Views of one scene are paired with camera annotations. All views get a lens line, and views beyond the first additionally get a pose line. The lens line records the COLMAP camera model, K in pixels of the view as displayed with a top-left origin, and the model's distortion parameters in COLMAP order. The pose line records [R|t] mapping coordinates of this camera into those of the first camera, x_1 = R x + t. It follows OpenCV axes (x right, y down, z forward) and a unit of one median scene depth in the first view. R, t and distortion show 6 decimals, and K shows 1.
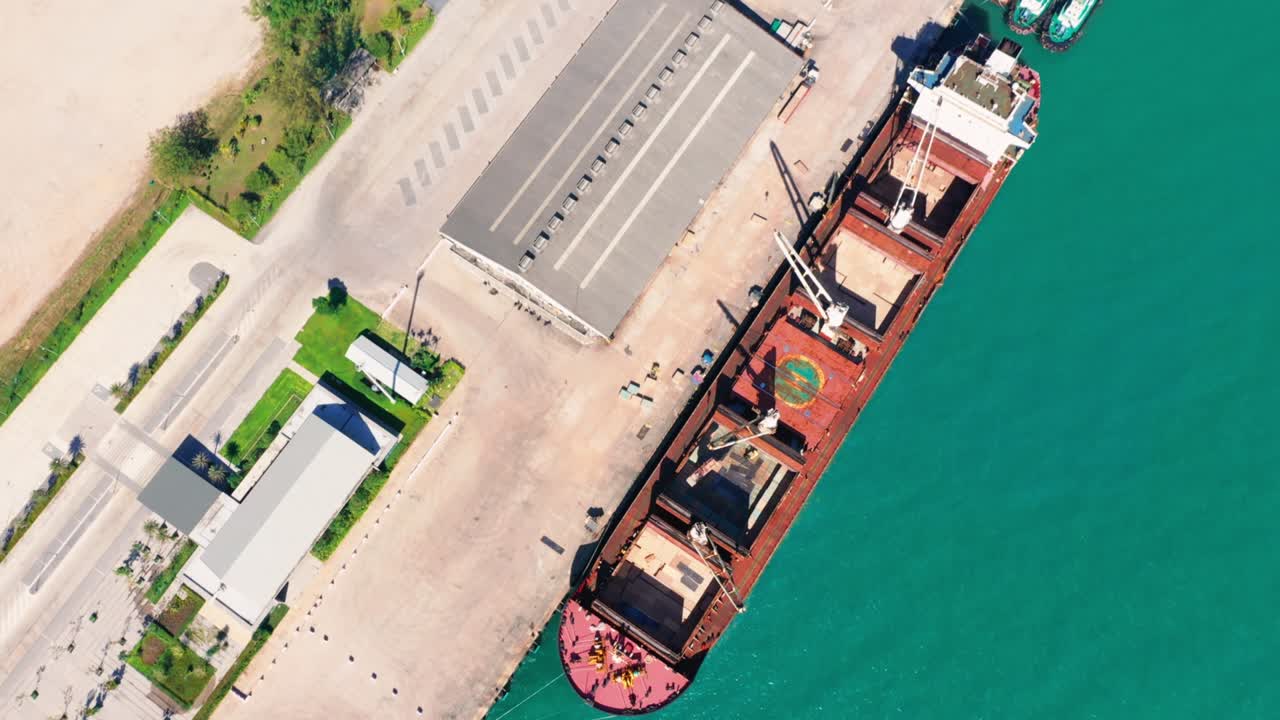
lens RADIAL K [[990.1, 0, 640.0], [0, 990.1, 360.0], [0, 0, 1]] dist [-0.022577, -0.006616]
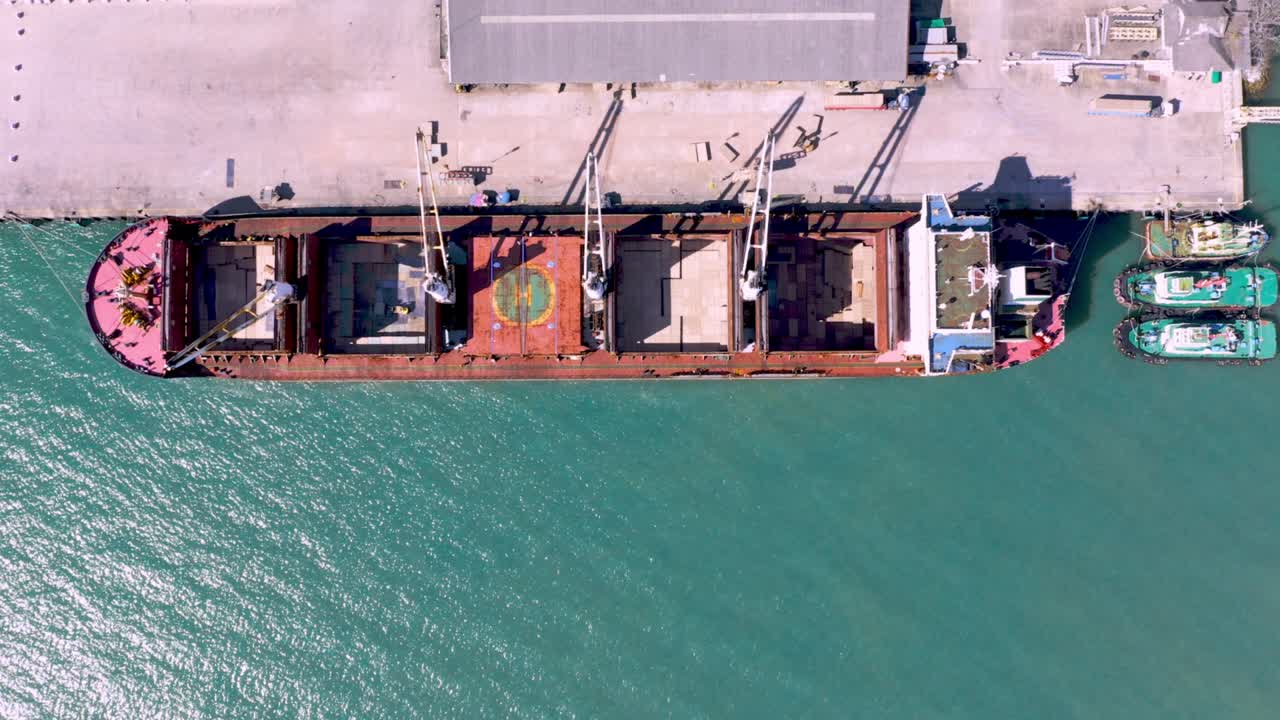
lens RADIAL K [[990.1, 0, 640.0], [0, 990.1, 360.0], [0, 0, 1]] dist [-0.022577, -0.006616]
pose [[0.560147, 0.827747, -0.032703, 0.287297], [-0.793140, 0.547285, 0.267222, -0.251395], [0.239090, -0.123745, 0.963080, 0.208771]]
